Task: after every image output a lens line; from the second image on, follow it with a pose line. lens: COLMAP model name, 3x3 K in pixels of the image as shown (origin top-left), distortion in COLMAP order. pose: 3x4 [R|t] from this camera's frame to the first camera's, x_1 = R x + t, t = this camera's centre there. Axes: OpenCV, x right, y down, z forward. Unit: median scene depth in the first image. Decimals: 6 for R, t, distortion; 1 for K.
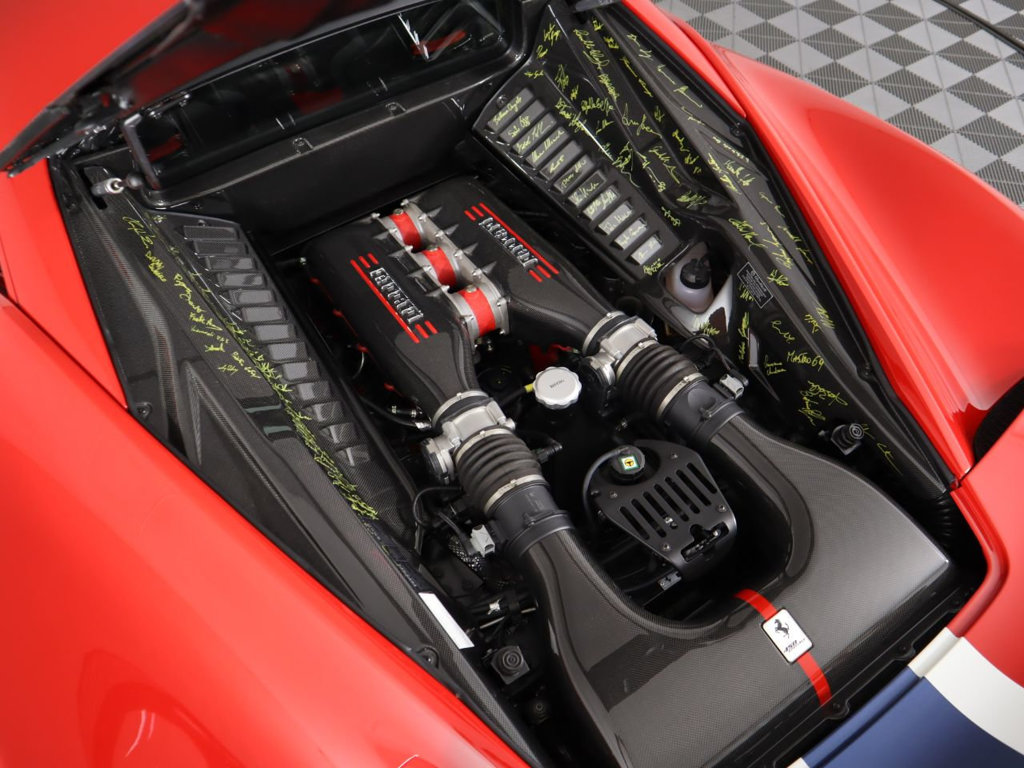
lens RADIAL K [[856.7, 0, 512.0], [0, 856.7, 384.0], [0, 0, 1]] dist [-0.098580, 0.007773]
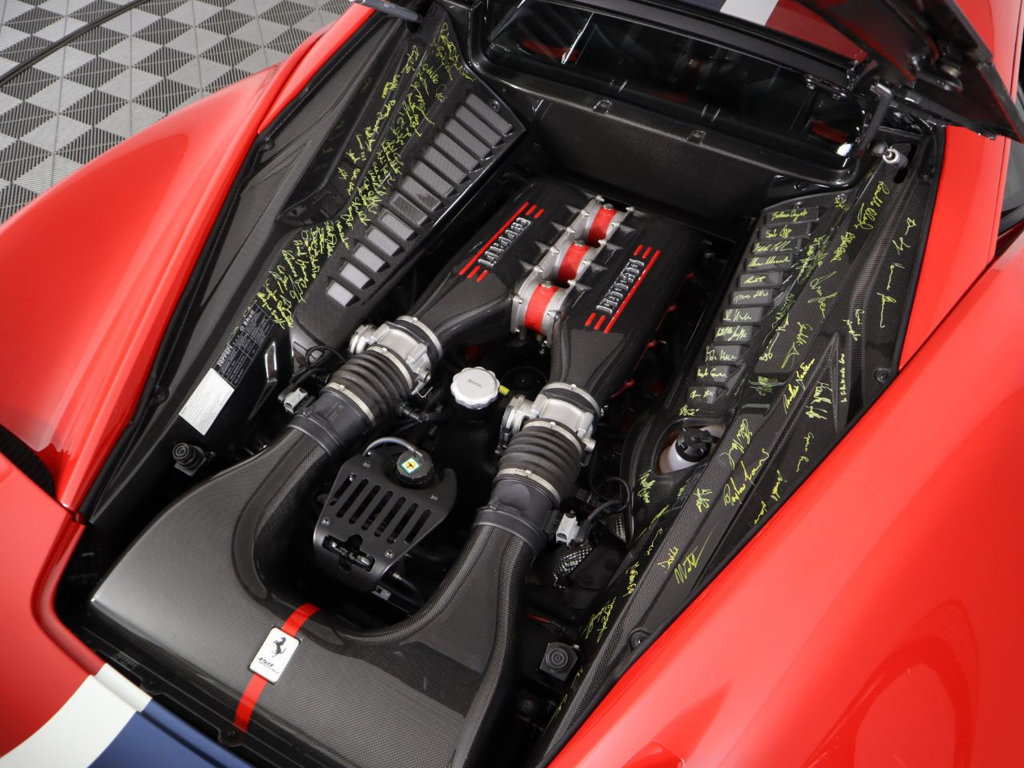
lens RADIAL K [[856.7, 0, 512.0], [0, 856.7, 384.0], [0, 0, 1]] dist [-0.098580, 0.007773]
pose [[0.460544, 0.699800, -0.546058, 0.620483], [-0.715888, 0.656540, 0.237610, -0.269057], [0.524788, 0.281486, 0.803345, 0.225239]]
